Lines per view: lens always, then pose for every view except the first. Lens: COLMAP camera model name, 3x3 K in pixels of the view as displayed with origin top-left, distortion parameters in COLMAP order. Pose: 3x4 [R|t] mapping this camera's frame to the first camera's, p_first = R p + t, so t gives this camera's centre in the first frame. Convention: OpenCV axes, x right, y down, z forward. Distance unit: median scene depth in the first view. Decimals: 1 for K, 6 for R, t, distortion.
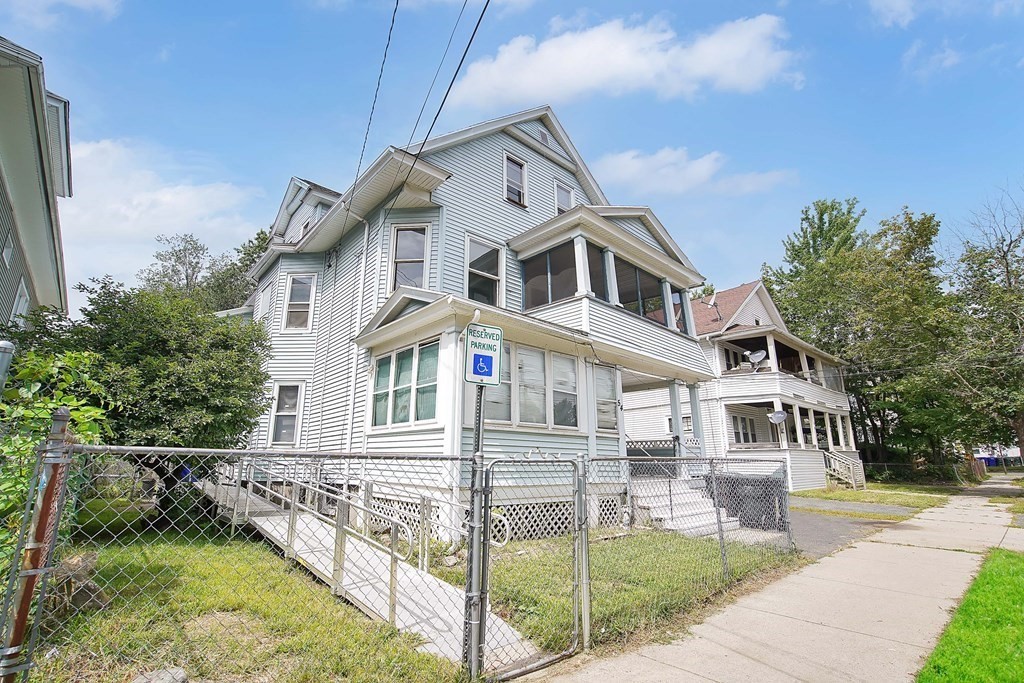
lens RADIAL K [[479.6, 0, 509.9], [0, 479.6, 329.9], [0, 0, 1]] dist [-0.001796, 0.010591]
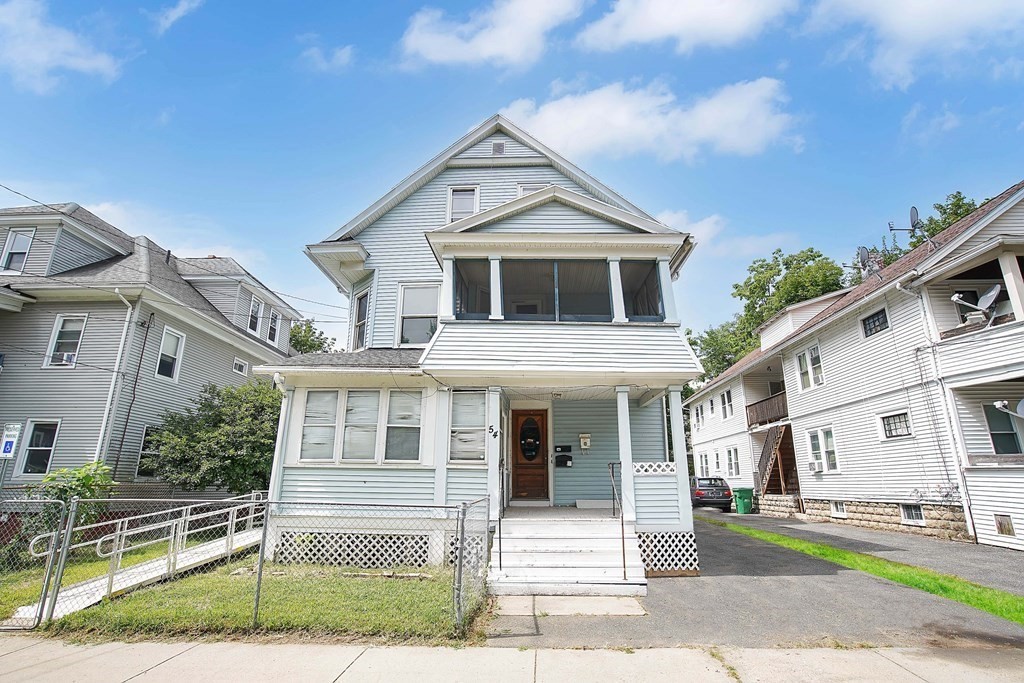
lens RADIAL K [[484.1, 0, 512.0], [0, 484.1, 341.5], [0, 0, 1]] dist [-0.027073, -0.000160]
pose [[0.707383, -0.188578, -0.681211, 0.888370], [0.194082, 0.978531, -0.069346, 0.061809], [0.679663, -0.083156, 0.728796, 0.378808]]
